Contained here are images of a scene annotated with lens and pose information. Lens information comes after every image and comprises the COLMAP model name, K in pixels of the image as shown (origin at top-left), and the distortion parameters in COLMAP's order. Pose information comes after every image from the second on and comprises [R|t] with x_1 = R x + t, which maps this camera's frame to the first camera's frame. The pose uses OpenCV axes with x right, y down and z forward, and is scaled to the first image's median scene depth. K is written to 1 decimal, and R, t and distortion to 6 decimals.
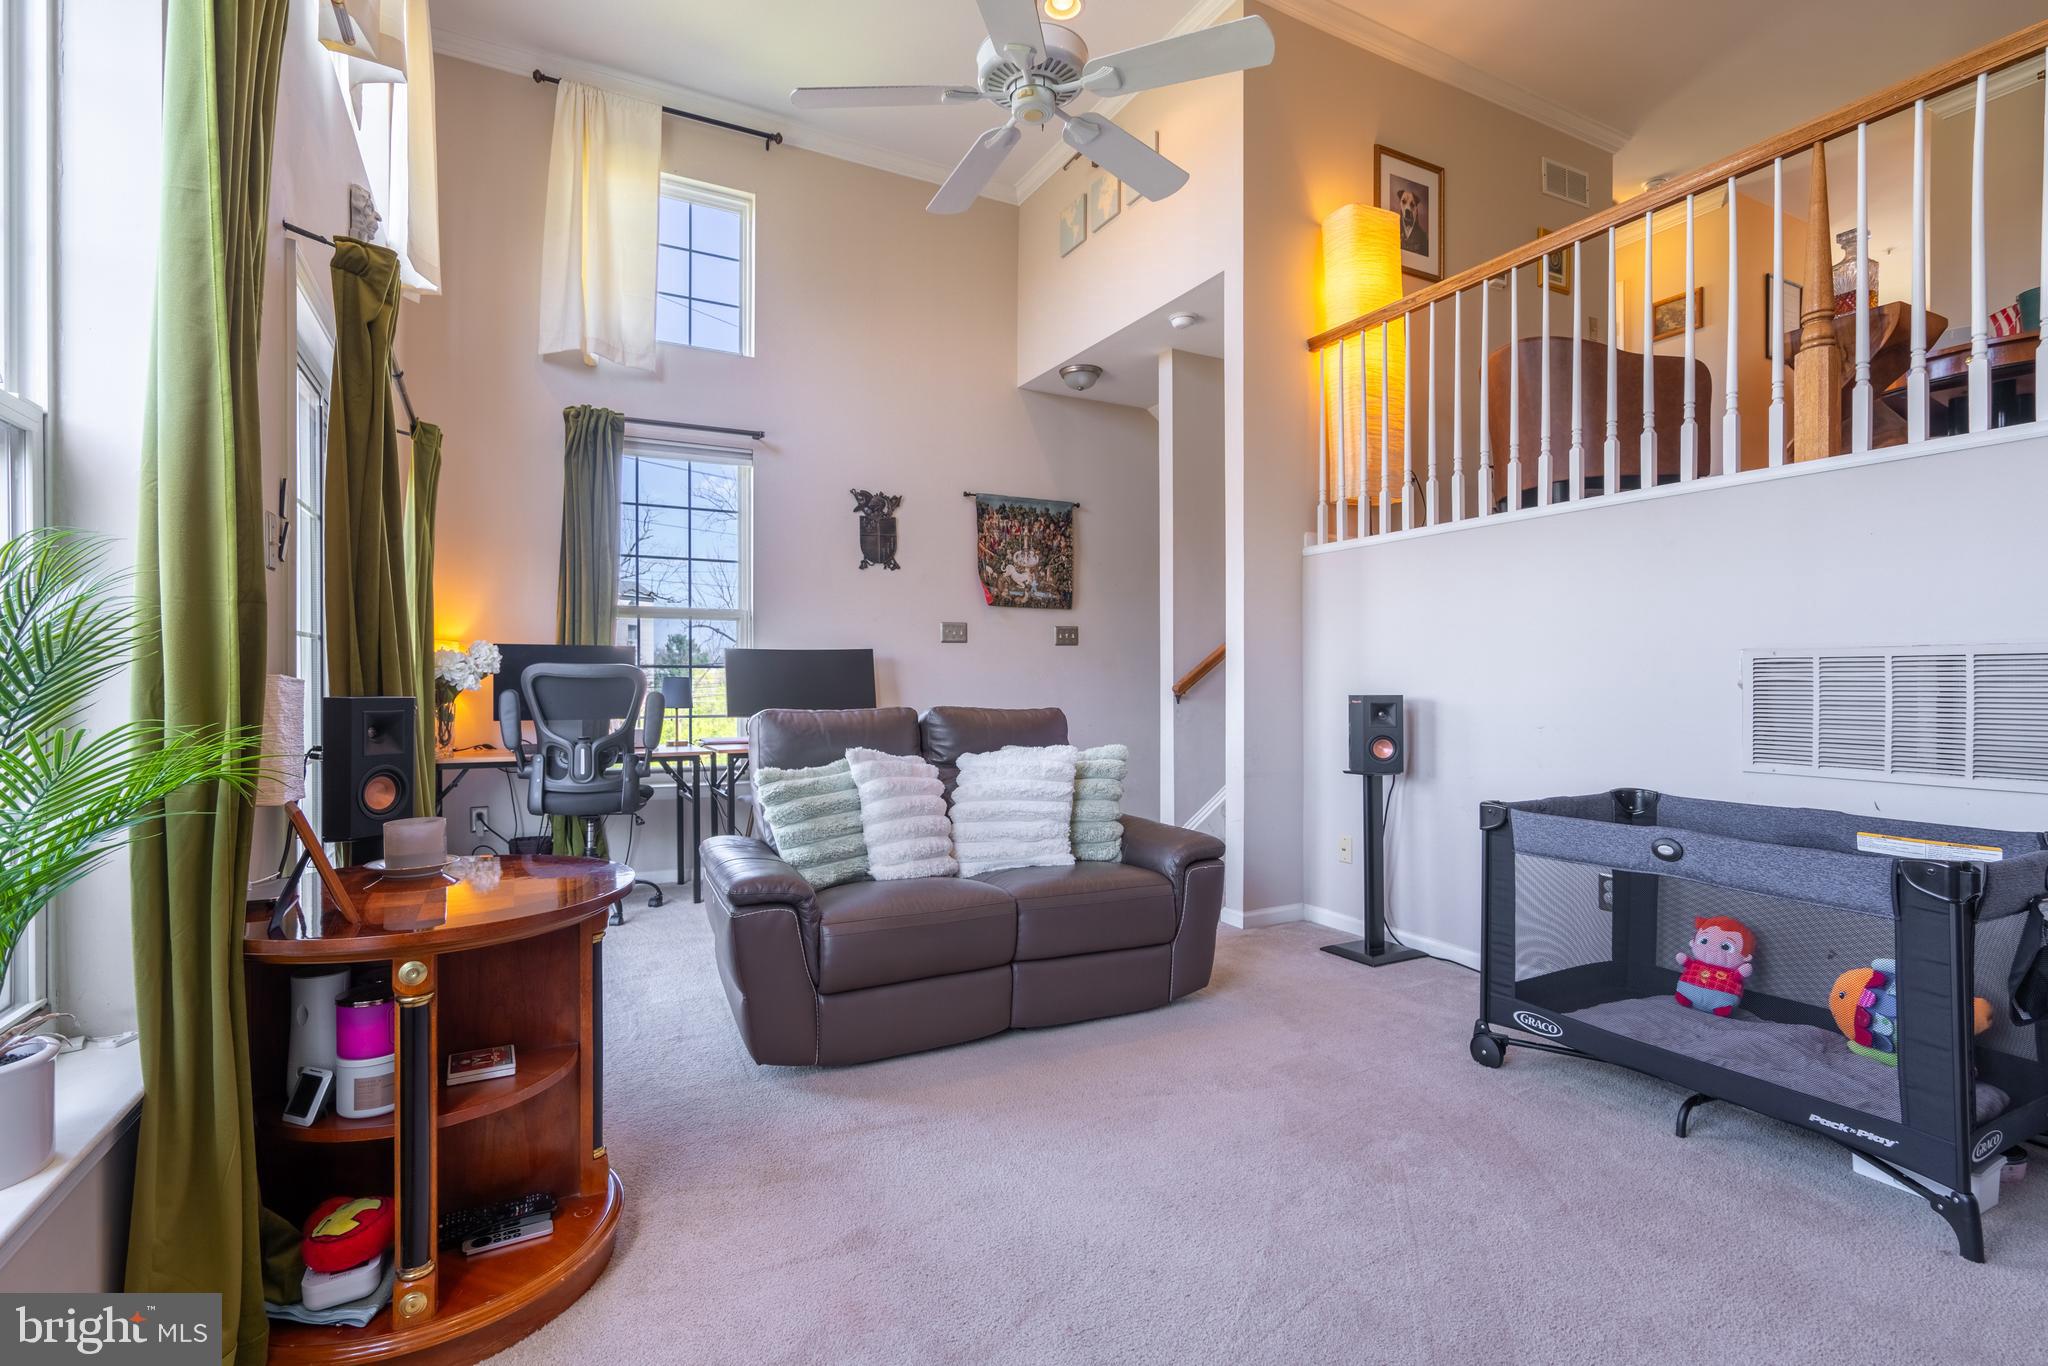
lens RADIAL K [[943.6, 0, 1037.1], [0, 943.6, 653.9], [0, 0, 1]] dist [0.009376, 0.000208]
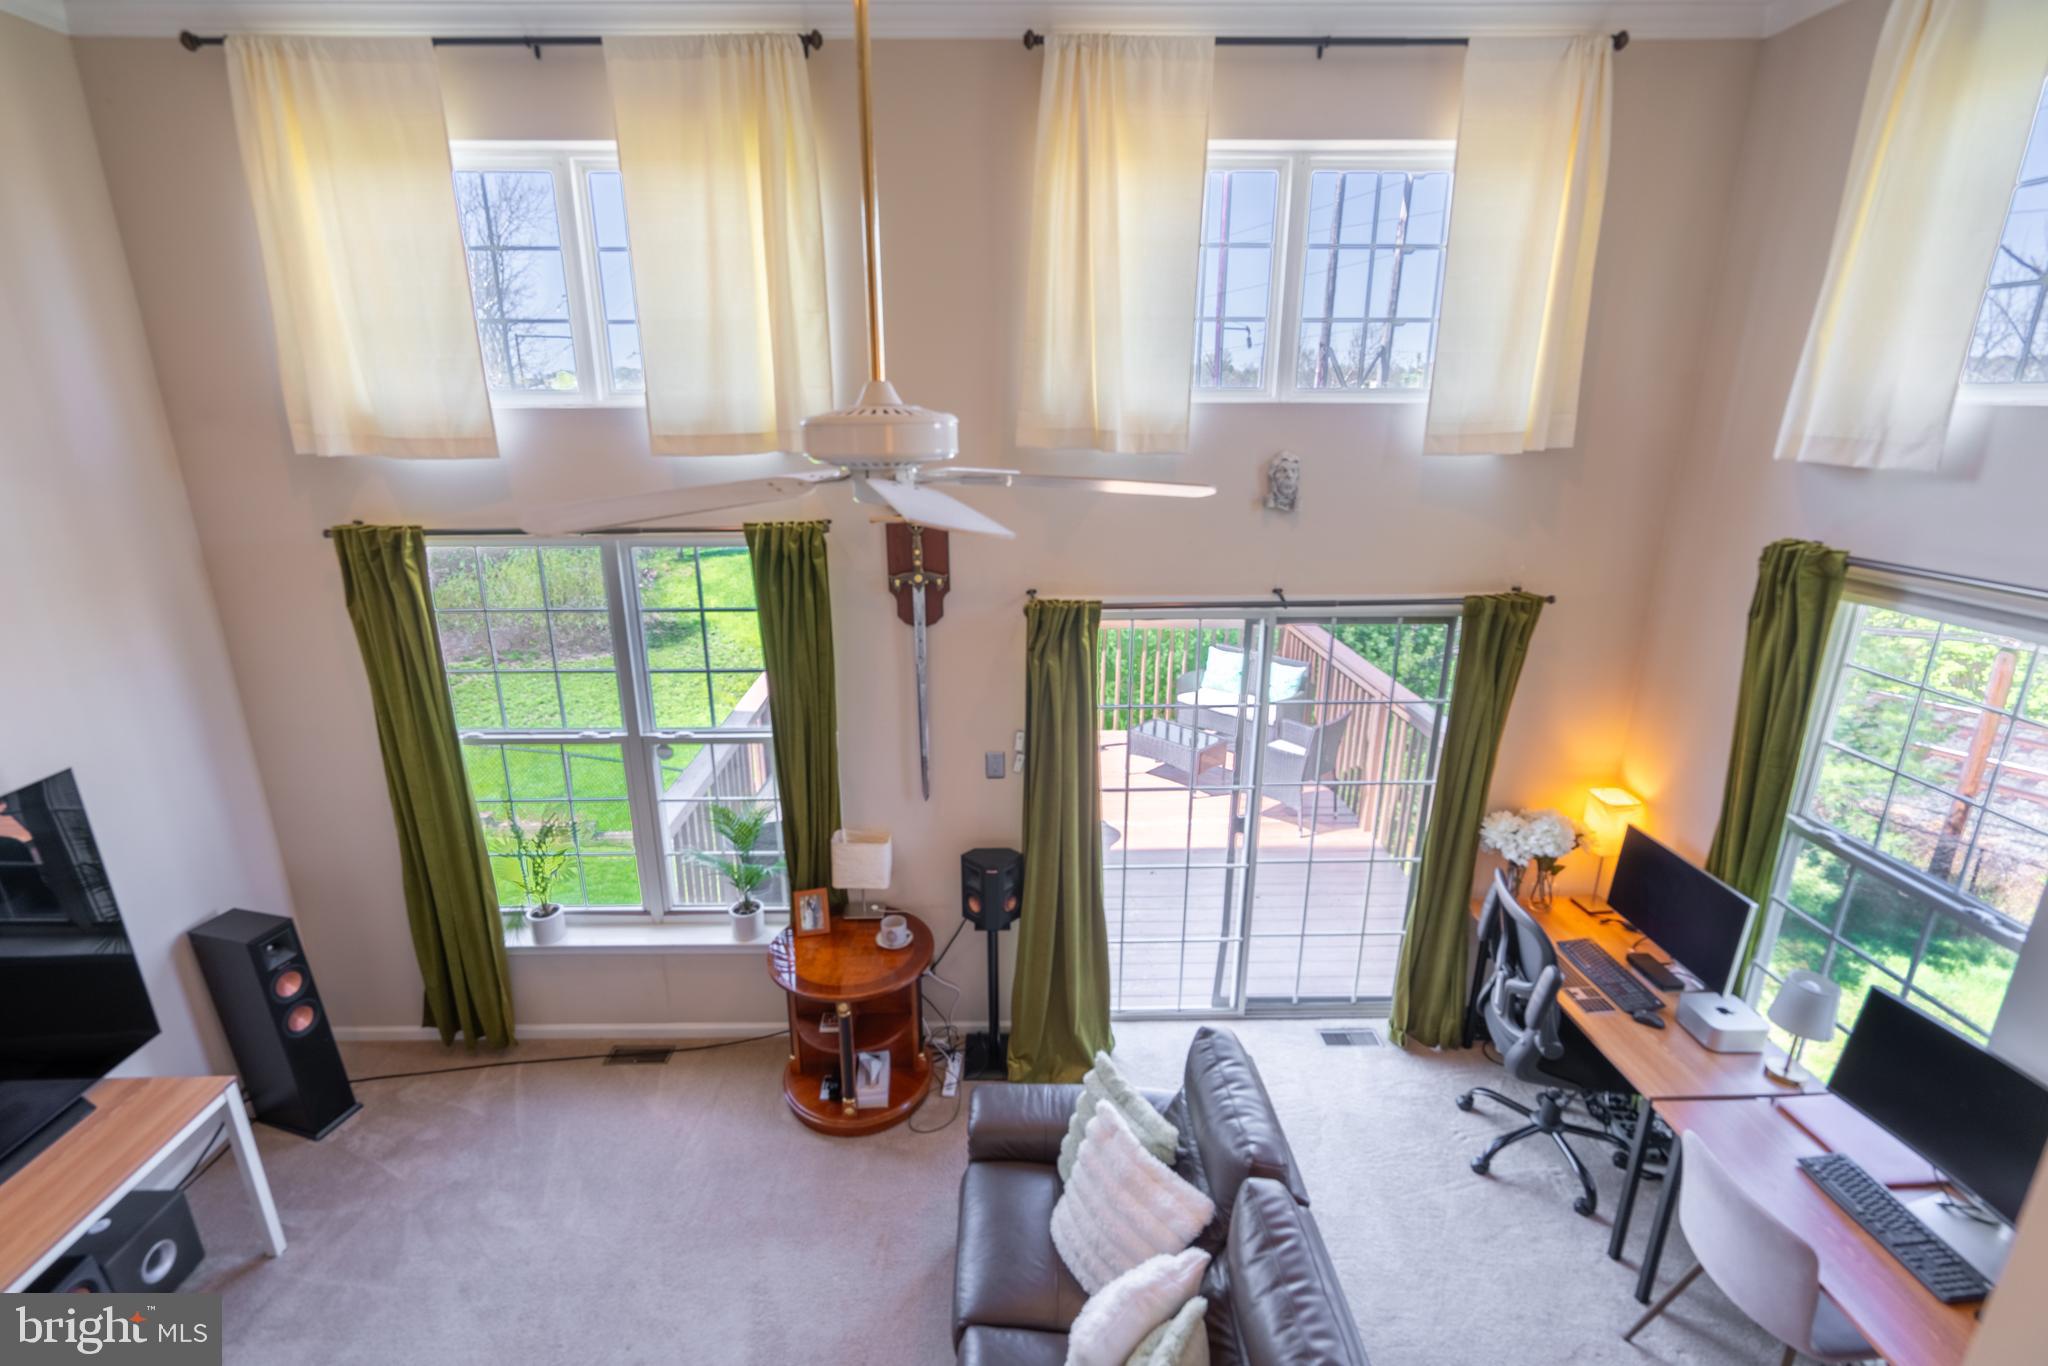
lens RADIAL K [[922.6, 0, 1007.6], [0, 922.6, 680.6], [0, 0, 1]] dist [-0.009211, 0.004720]
pose [[-0.465664, 0.263456, -0.844836, 0.431489], [0.028529, 0.958631, 0.283218, -0.473041], [0.884502, 0.107782, -0.453916, 1.064280]]
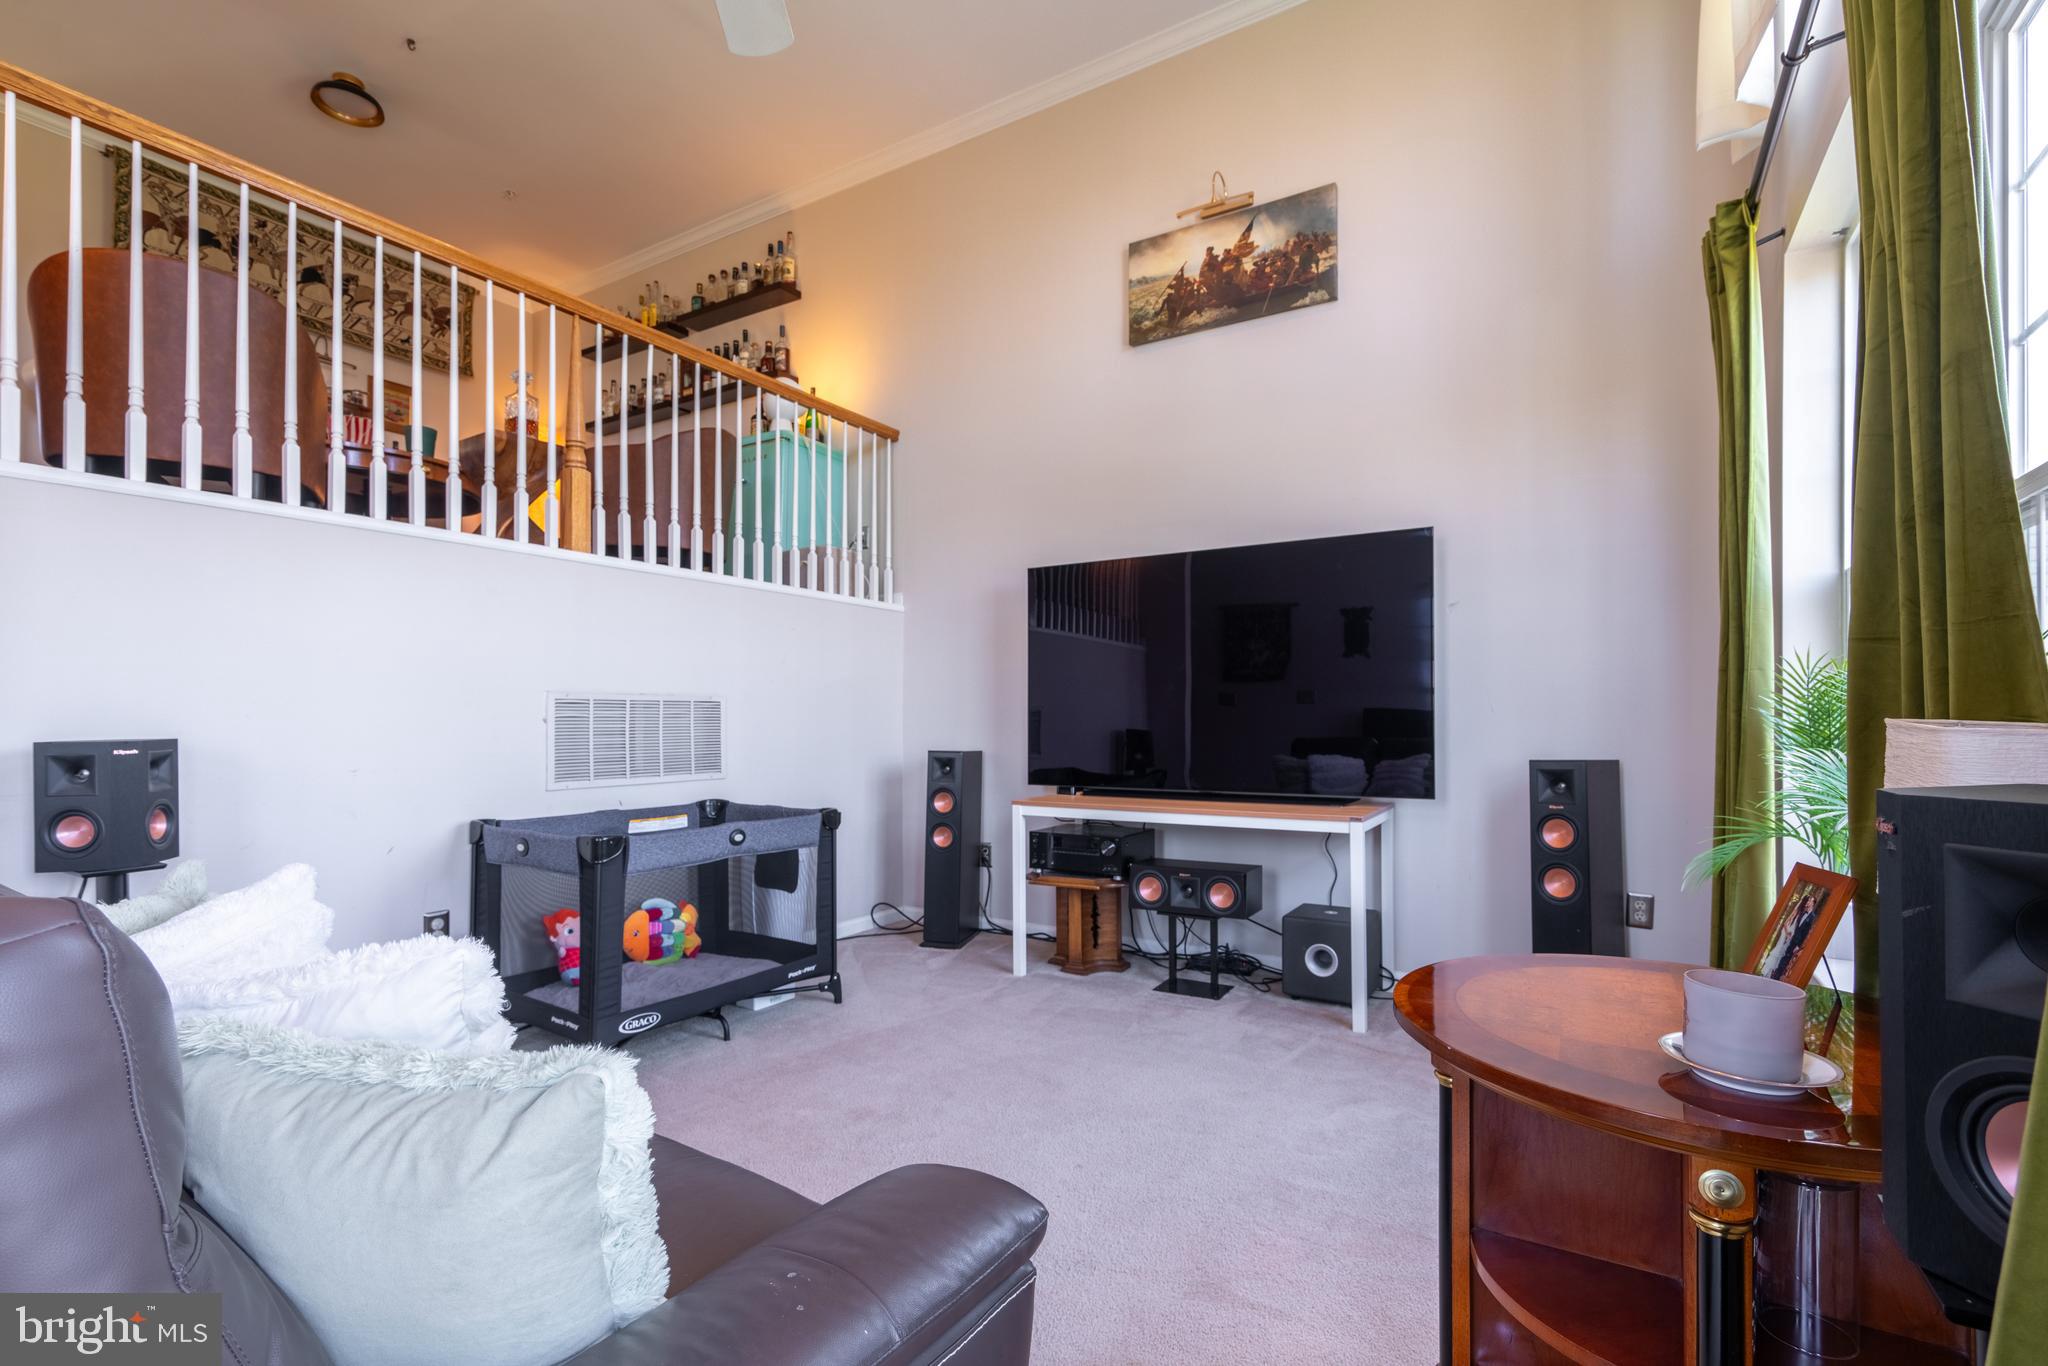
lens RADIAL K [[947.4, 0, 991.2], [0, 947.4, 689.1], [0, 0, 1]] dist [-0.002172, 0.000232]
pose [[-0.490707, 0.024177, 0.870989, -0.458647], [-0.023202, 0.998898, -0.040800, 0.021786], [-0.871015, -0.040229, -0.489606, 0.832715]]
